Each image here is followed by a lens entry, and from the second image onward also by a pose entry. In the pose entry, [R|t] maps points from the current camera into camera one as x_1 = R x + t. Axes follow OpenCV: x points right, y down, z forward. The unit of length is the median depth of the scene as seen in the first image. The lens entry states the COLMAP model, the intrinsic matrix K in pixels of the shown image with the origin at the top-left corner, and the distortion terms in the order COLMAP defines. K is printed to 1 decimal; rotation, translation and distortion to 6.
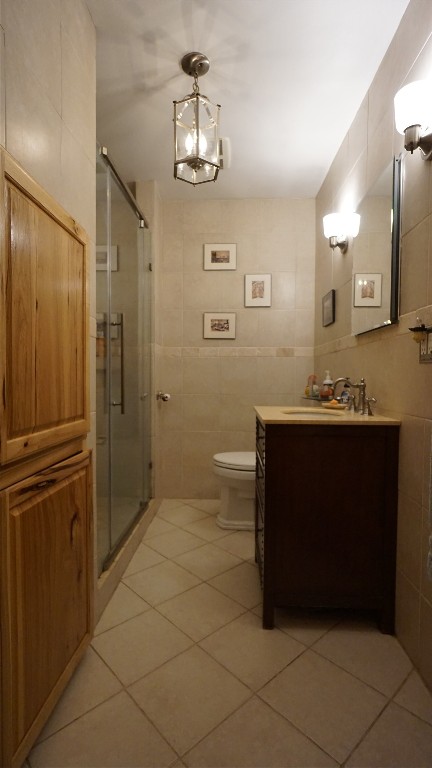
lens RADIAL K [[367.5, 0, 216.0], [0, 367.5, 384.0], [0, 0, 1]] dist [-0.001496, 0.000442]
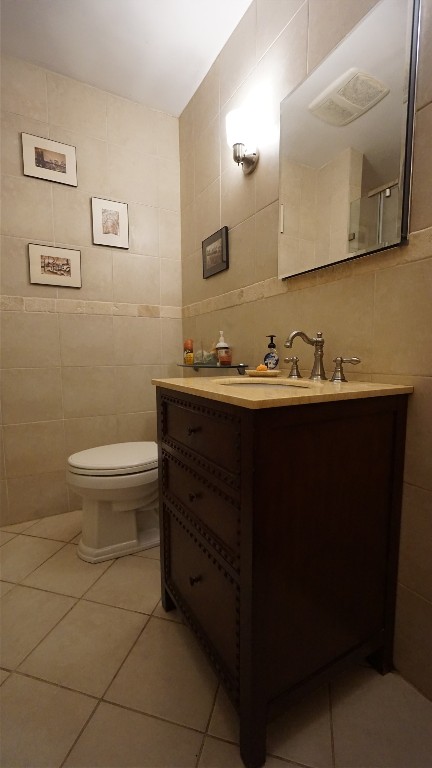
lens RADIAL K [[330.8, 0, 218.0], [0, 330.8, 385.2], [0, 0, 1]] dist [-0.004393, 0.001197]
pose [[0.851179, -0.060759, 0.521348, -0.067043], [0.021940, 0.996528, 0.080318, 0.018612], [-0.524418, -0.056927, 0.849556, 0.308826]]
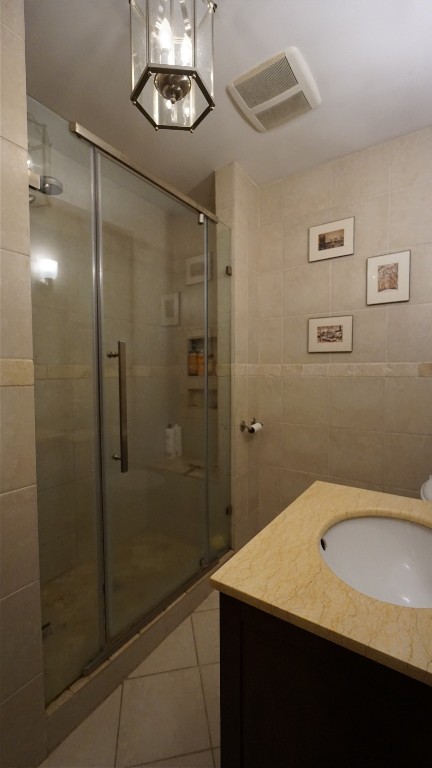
lens RADIAL K [[330.8, 0, 218.0], [0, 330.8, 385.2], [0, 0, 1]] dist [-0.004393, 0.001197]
pose [[0.854854, 0.015232, -0.518645, 0.165543], [-0.005260, 0.999772, 0.020691, -0.070148], [0.518842, -0.014960, 0.854739, 0.316542]]
